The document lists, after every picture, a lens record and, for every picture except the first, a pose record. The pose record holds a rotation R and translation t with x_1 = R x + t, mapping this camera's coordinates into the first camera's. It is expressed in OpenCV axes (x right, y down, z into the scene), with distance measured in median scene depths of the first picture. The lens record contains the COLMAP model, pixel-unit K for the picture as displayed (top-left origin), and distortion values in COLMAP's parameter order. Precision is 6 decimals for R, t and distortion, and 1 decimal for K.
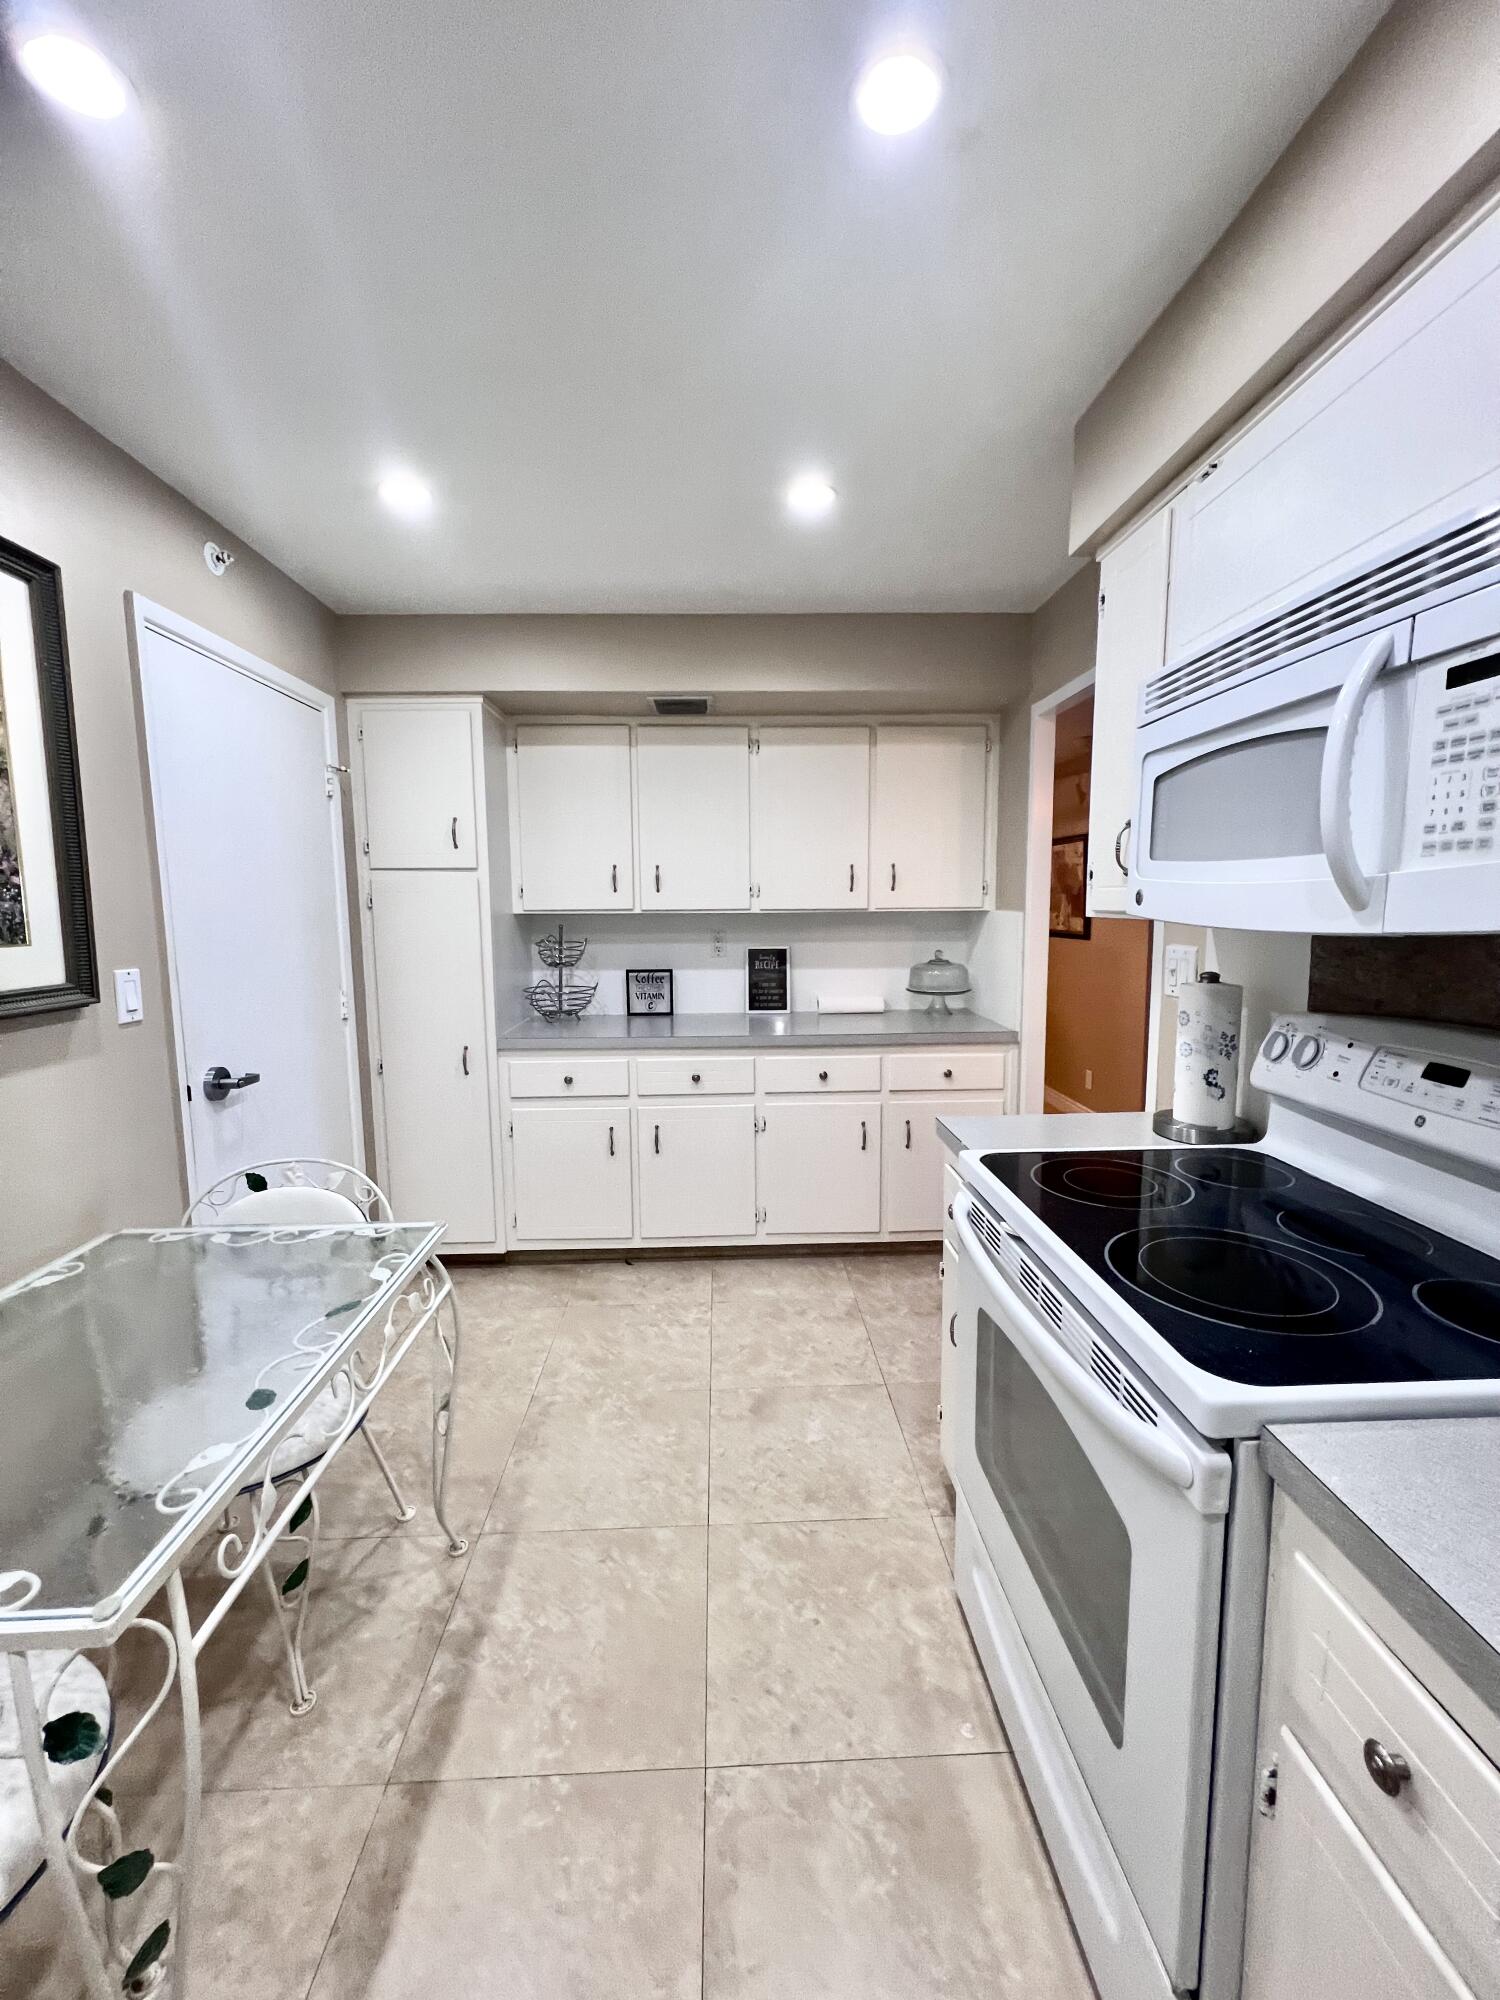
lens RADIAL K [[804.5, 0, 754.8], [0, 804.5, 1001.7], [0, 0, 1]] dist [-0.000235, 0.000013]
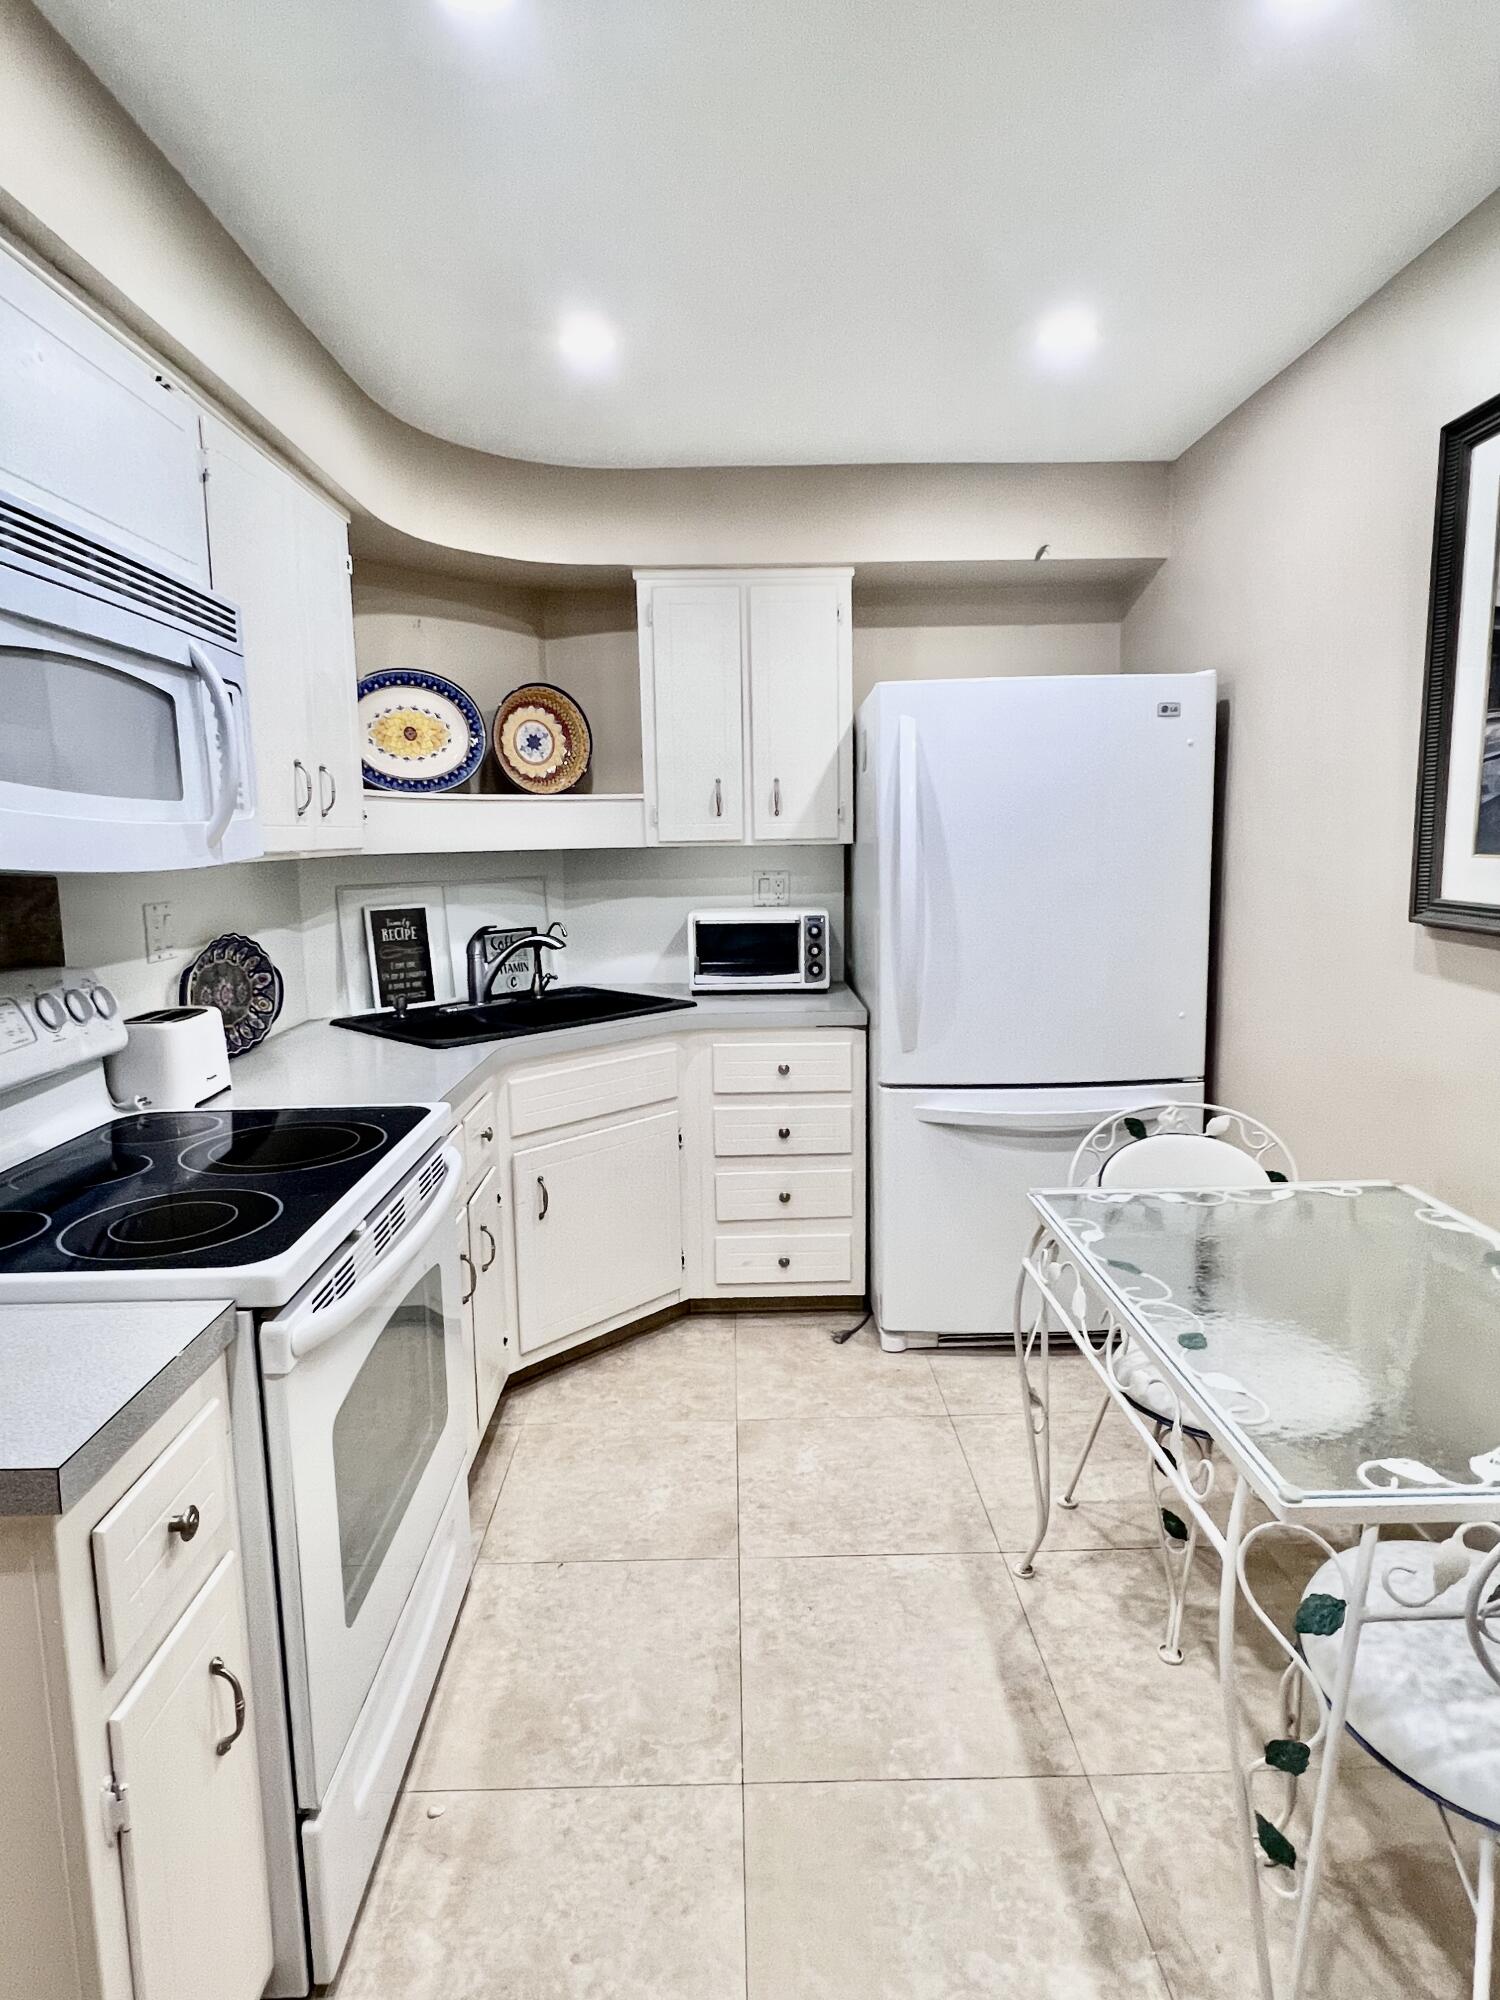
lens RADIAL K [[1016.7, 0, 756.8], [0, 1016.7, 987.6], [0, 0, 1]] dist [0.004963, -0.005330]
pose [[-0.999541, 0.022270, 0.020530, -0.116177], [0.026887, 0.964465, 0.262839, -0.209304], [-0.013947, 0.263270, -0.964621, 1.800766]]
